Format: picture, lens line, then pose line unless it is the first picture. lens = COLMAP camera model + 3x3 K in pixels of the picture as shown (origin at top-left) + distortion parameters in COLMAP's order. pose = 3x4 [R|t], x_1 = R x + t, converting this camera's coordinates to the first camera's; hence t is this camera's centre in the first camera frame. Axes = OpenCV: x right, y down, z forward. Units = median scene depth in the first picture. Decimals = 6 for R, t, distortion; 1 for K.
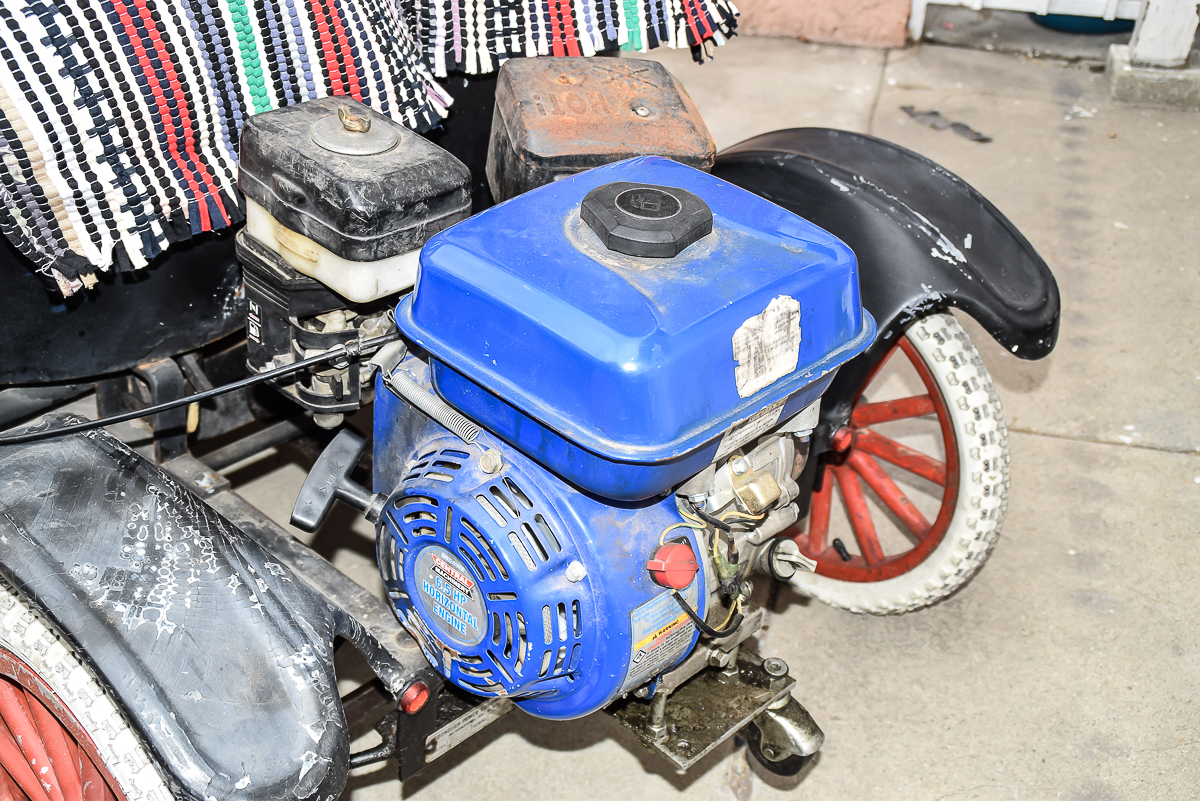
lens RADIAL K [[1526.3, 0, 576.1], [0, 1526.3, 417.8], [0, 0, 1]] dist [-0.021838, 0.407013]
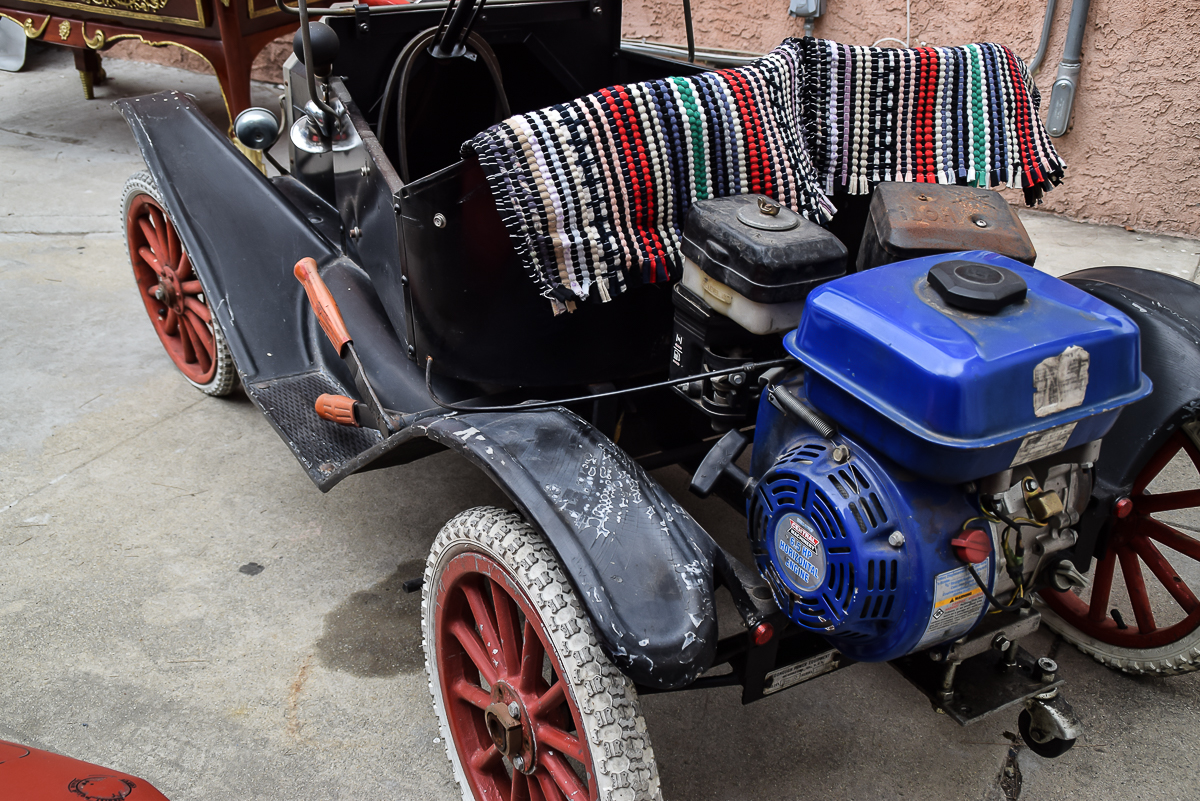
lens RADIAL K [[1243.1, 0, 600.4], [0, 1243.1, 379.7], [0, 0, 1]] dist [-0.054217, 0.181777]
pose [[0.964609, 0.100619, -0.243732, 0.000112], [-0.125286, 0.988221, -0.087878, 0.079074], [0.232019, 0.115304, 0.965853, -0.118099]]
